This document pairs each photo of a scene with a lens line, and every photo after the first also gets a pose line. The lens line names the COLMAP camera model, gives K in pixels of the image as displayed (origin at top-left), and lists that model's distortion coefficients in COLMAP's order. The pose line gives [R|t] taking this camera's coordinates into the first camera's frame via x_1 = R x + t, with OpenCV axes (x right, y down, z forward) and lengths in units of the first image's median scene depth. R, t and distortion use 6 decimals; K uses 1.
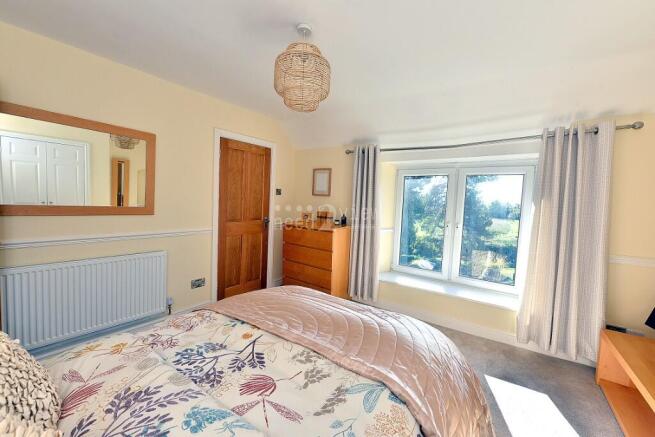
lens RADIAL K [[259.6, 0, 327.6], [0, 259.6, 215.2], [0, 0, 1]] dist [-0.008808, -0.000557]
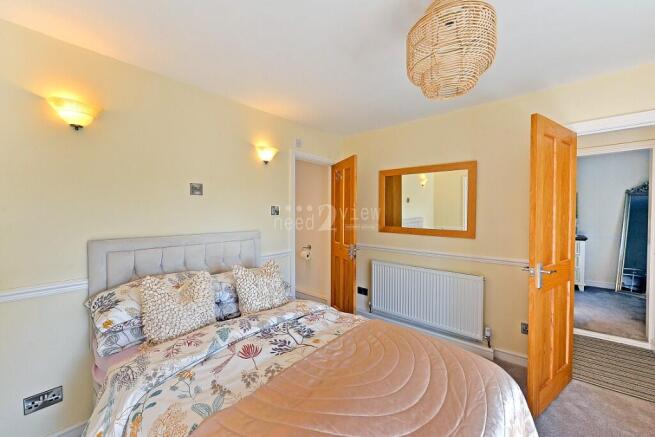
lens RADIAL K [[259.6, 0, 327.5], [0, 259.6, 215.5], [0, 0, 1]] dist [-0.008808, -0.000557]
pose [[-0.083964, -0.023911, -0.996182, 1.053335], [-0.060948, 0.997964, -0.018817, -0.103085], [0.994603, 0.059136, -0.085250, 1.345551]]
